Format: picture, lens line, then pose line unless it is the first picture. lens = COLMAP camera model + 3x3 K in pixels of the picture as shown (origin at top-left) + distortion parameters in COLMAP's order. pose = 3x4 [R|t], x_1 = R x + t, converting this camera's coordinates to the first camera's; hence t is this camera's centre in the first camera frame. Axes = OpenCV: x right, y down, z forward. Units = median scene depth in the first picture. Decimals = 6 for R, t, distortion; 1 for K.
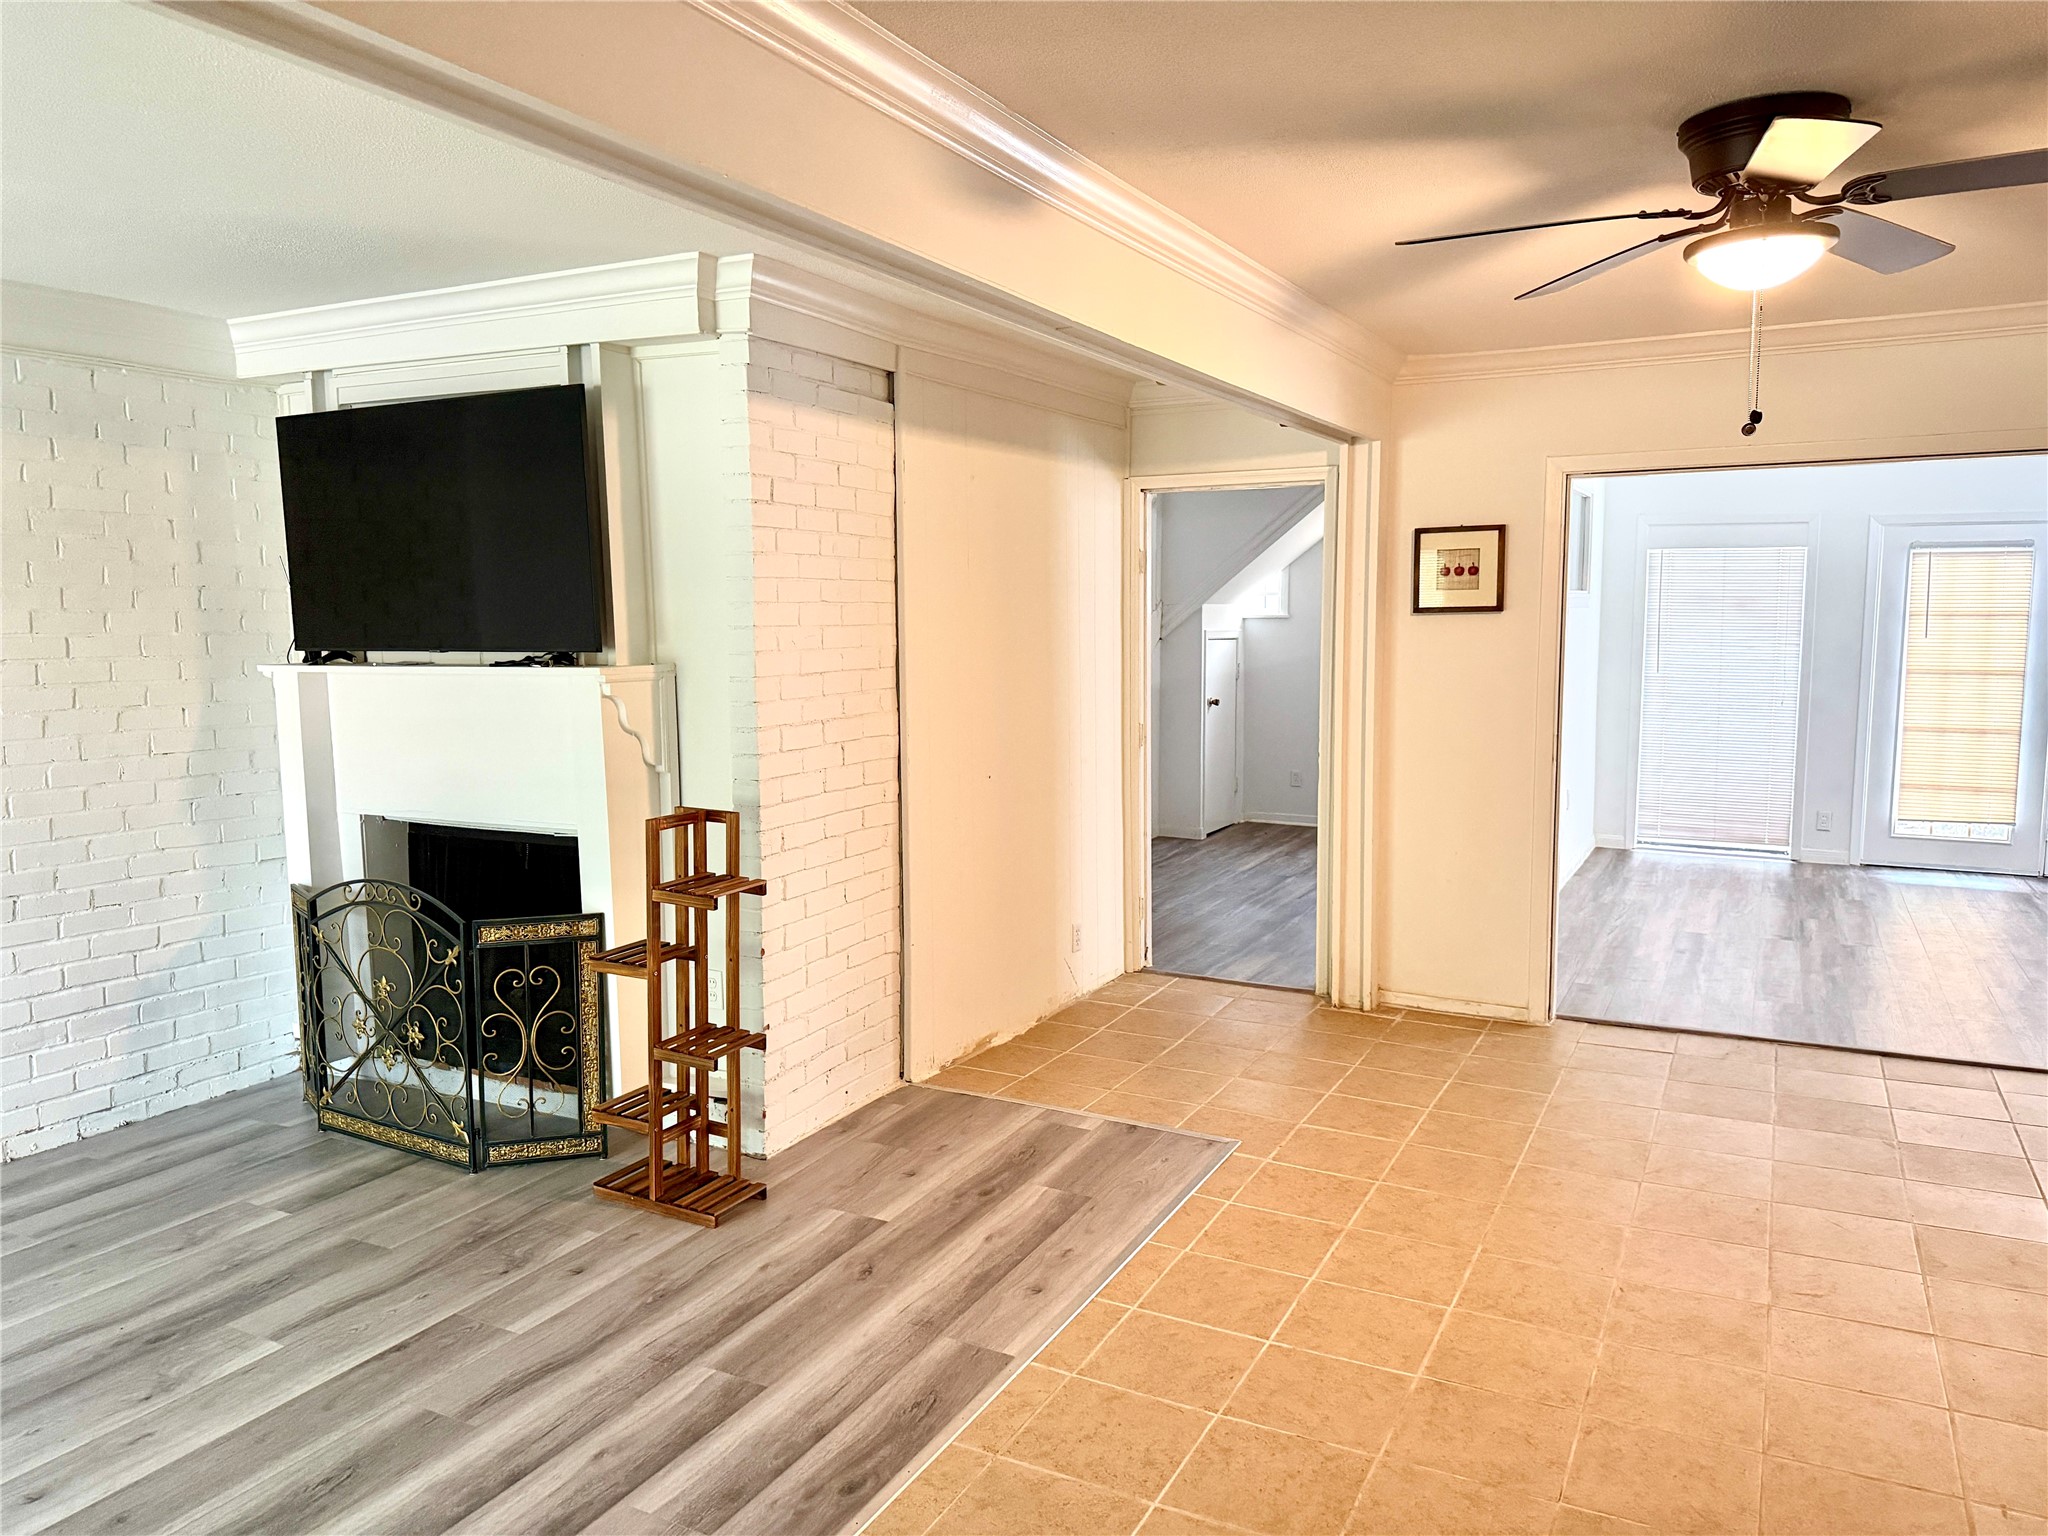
lens RADIAL K [[1459.3, 0, 1024.0], [0, 1459.3, 768.0], [0, 0, 1]] dist [0.054121, -0.063478]
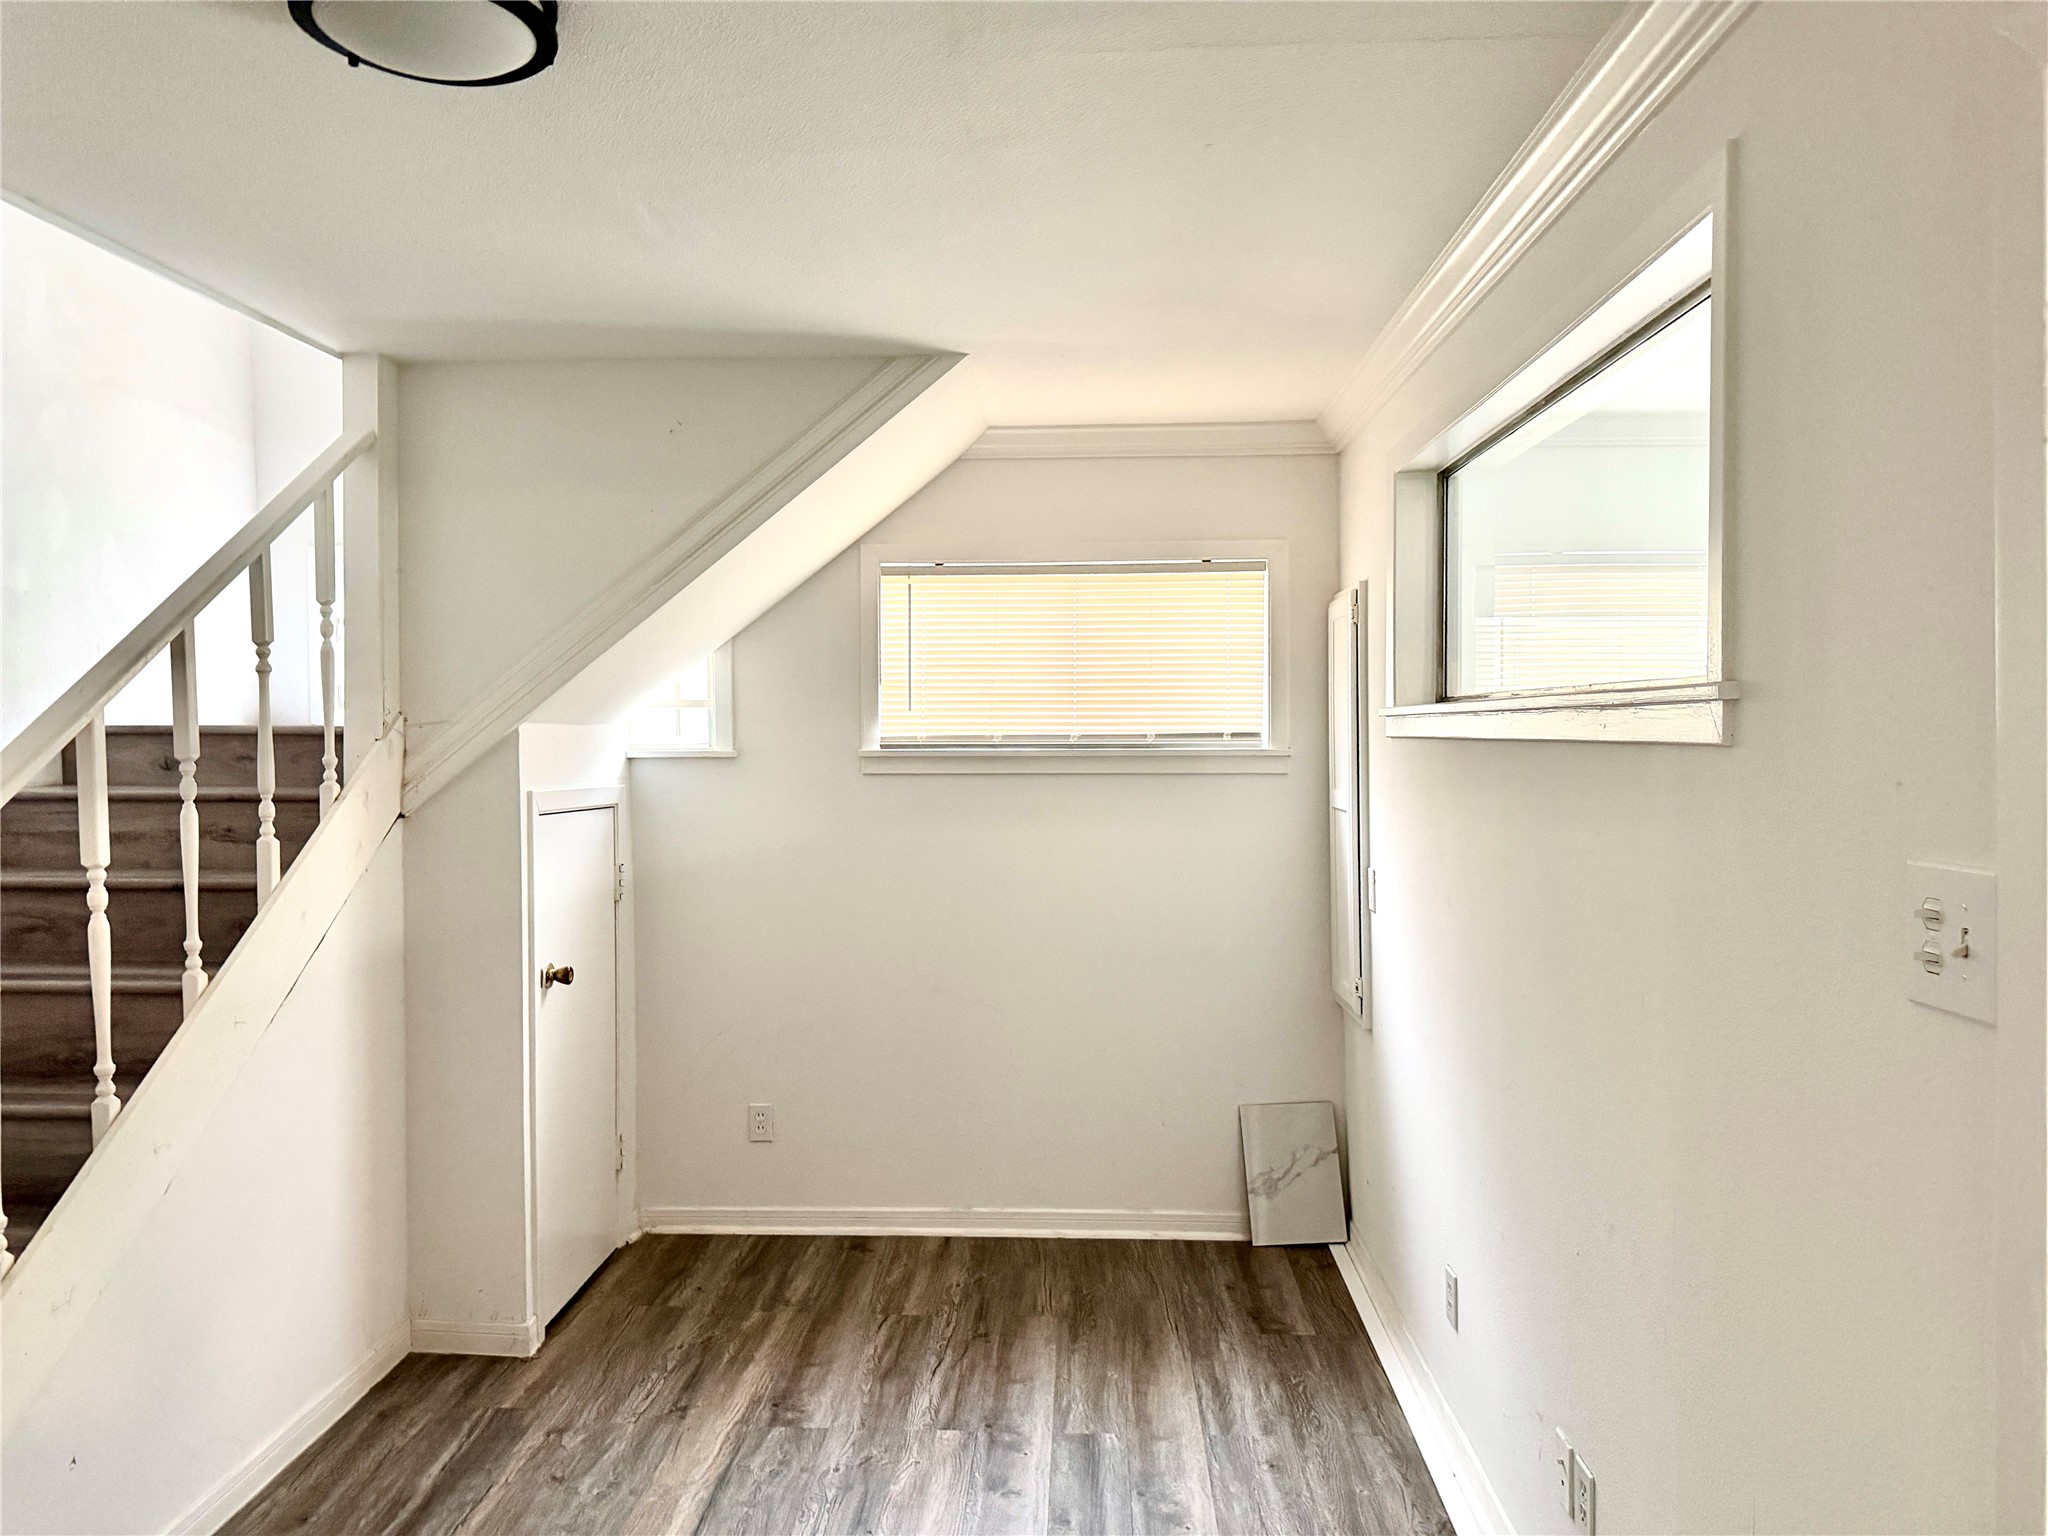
lens RADIAL K [[1459.3, 0, 1024.0], [0, 1459.3, 768.0], [0, 0, 1]] dist [0.054121, -0.063478]
pose [[0.908707, -0.008250, 0.417353, 0.091716], [0.041872, 0.996564, -0.071468, -0.076200], [-0.415329, 0.082419, 0.905930, 0.675313]]
